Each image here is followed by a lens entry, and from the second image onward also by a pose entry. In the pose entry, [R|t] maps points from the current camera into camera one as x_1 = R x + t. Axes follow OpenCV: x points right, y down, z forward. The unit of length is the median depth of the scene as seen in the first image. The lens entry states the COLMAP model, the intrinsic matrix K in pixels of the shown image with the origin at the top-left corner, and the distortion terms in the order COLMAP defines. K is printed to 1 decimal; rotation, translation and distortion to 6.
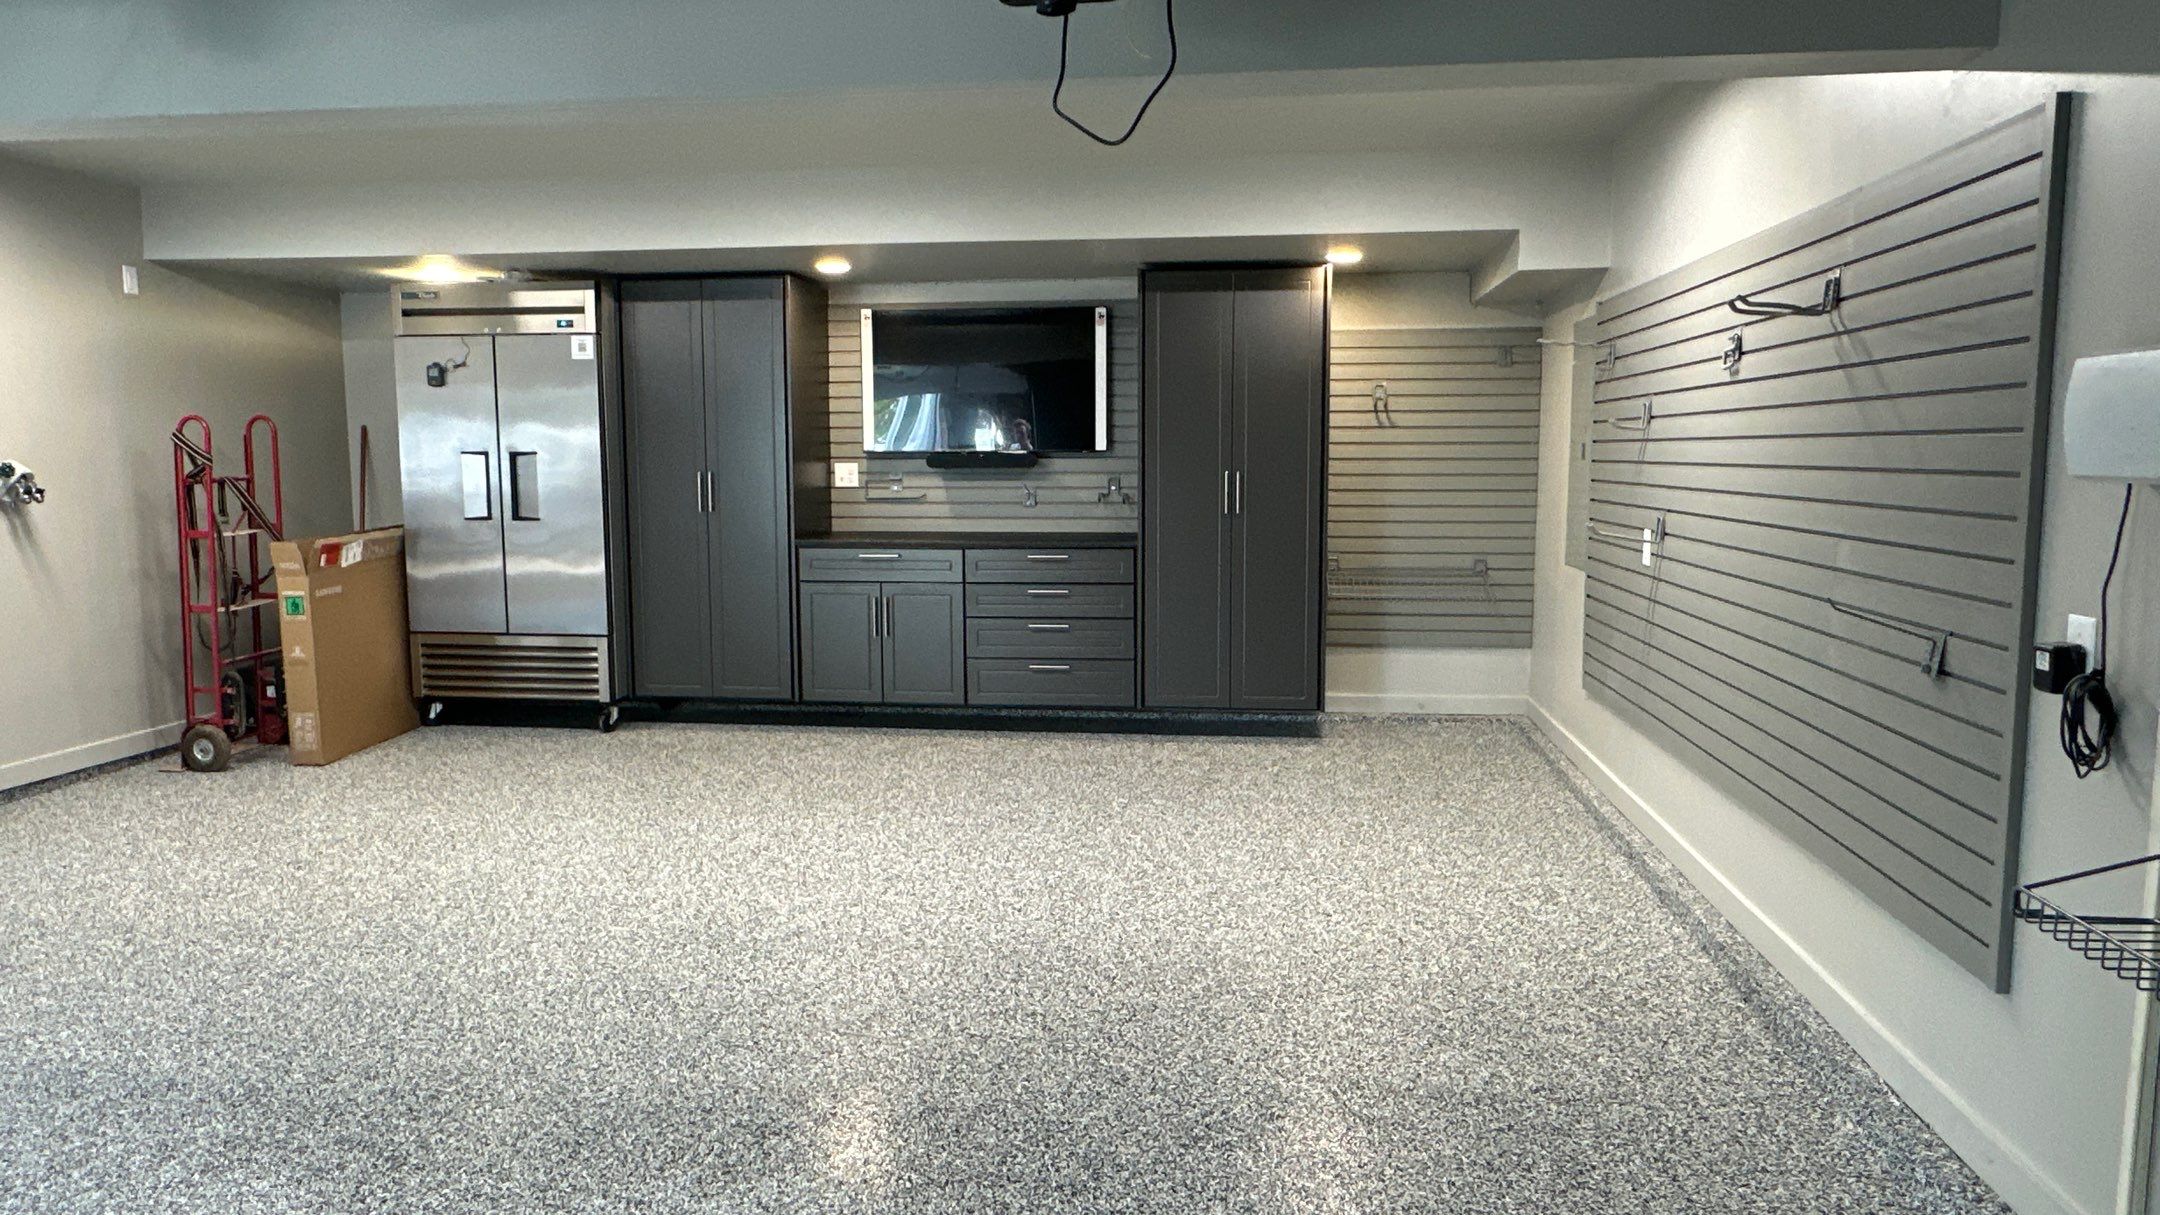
lens RADIAL K [[1405.7, 0, 1085.2], [0, 1405.7, 610.3], [0, 0, 1]] dist [-0.005386, 0.001525]
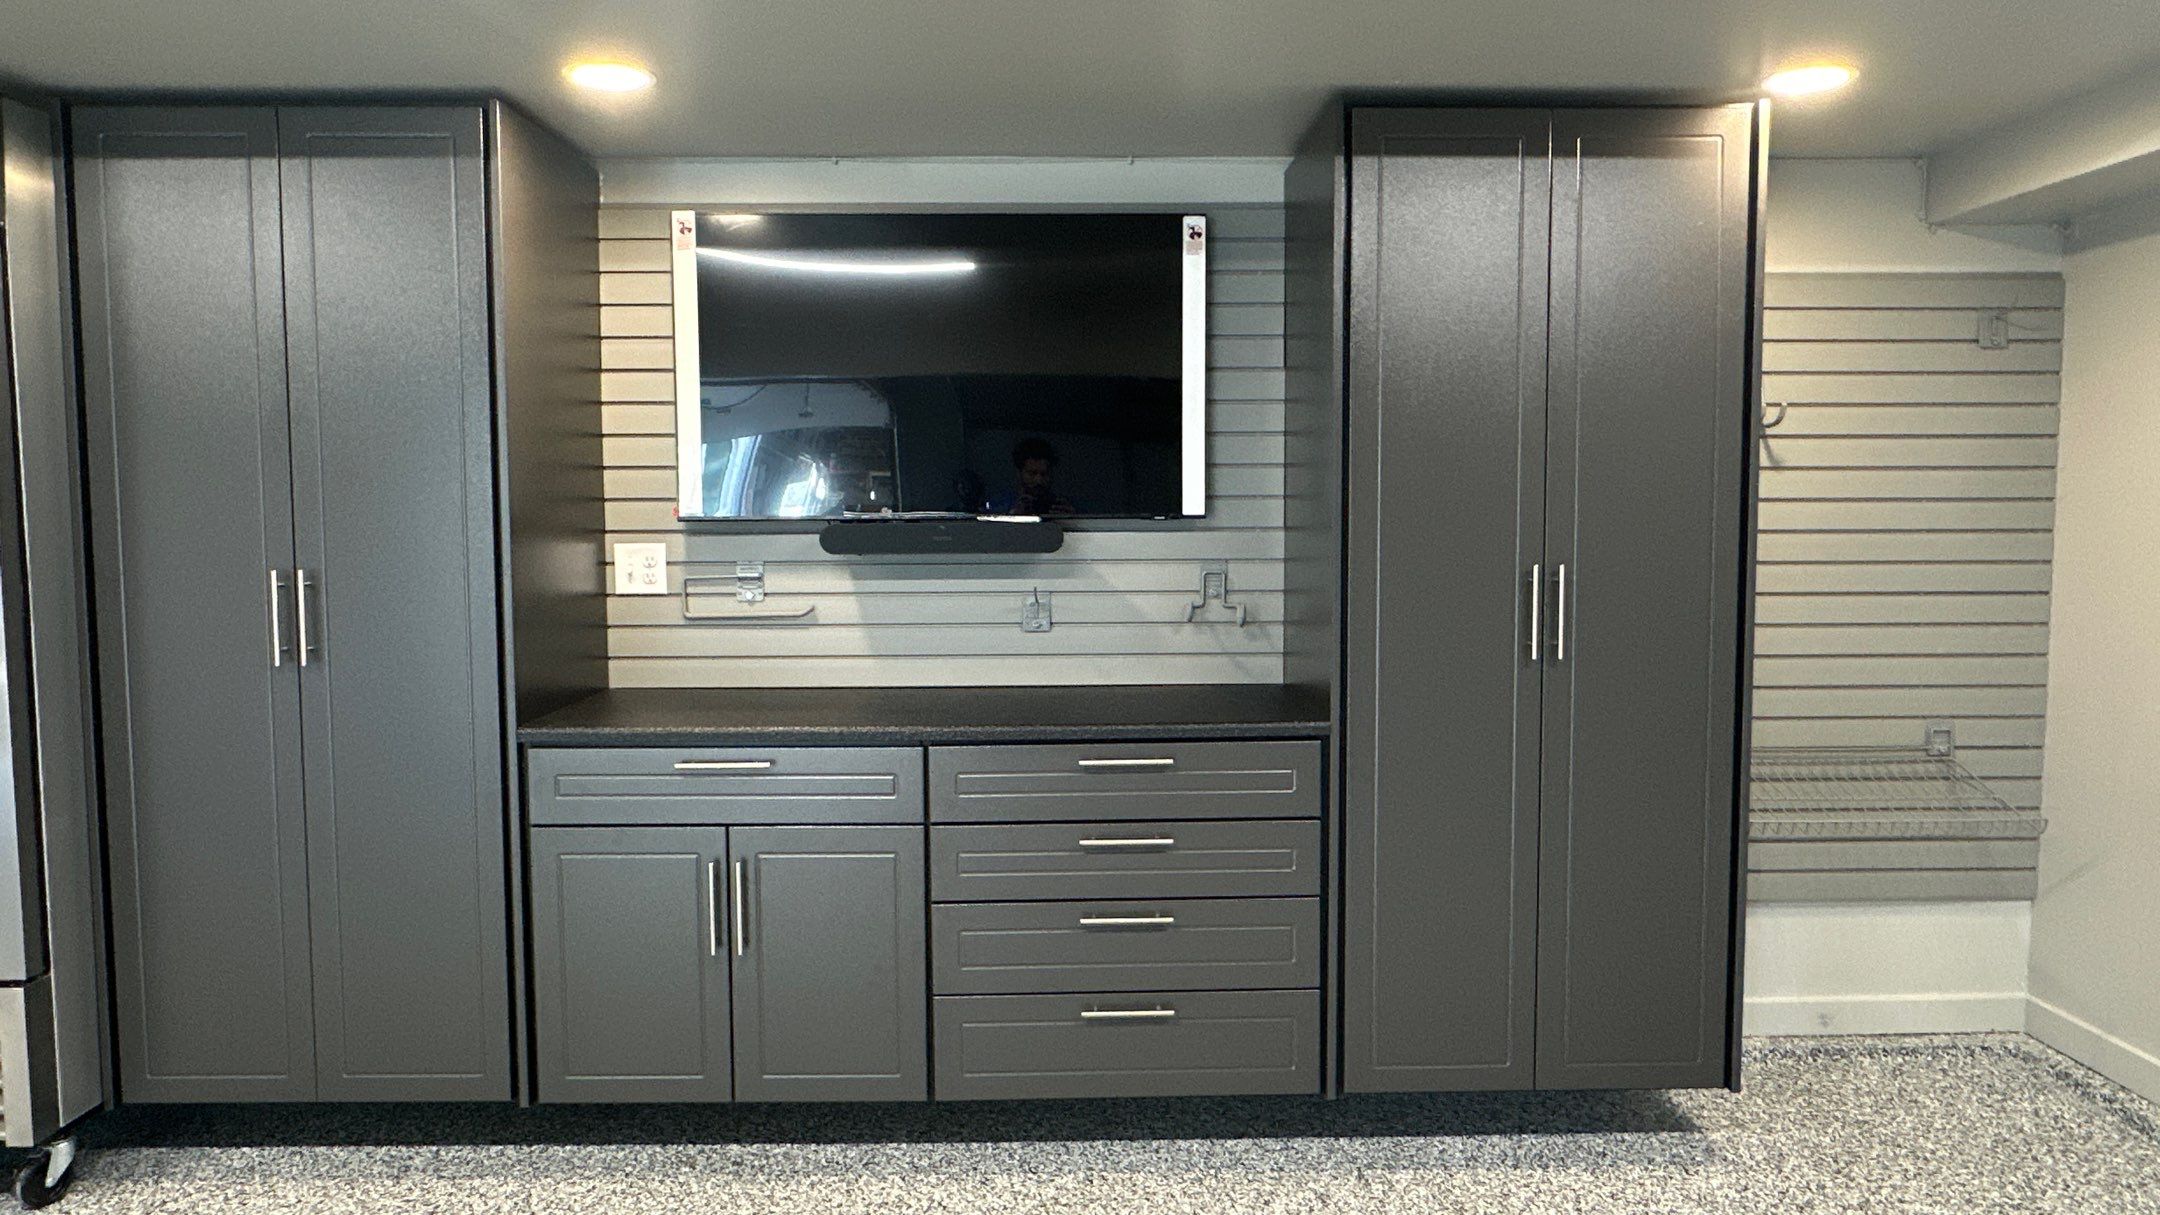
lens RADIAL K [[1405.7, 0, 1082.6], [0, 1405.7, 605.8], [0, 0, 1]] dist [-0.005386, 0.001525]
pose [[0.989679, -0.011485, 0.142843, -0.099190], [0.017520, 0.999003, -0.041061, -0.067396], [-0.142229, 0.043139, 0.988893, 0.562770]]
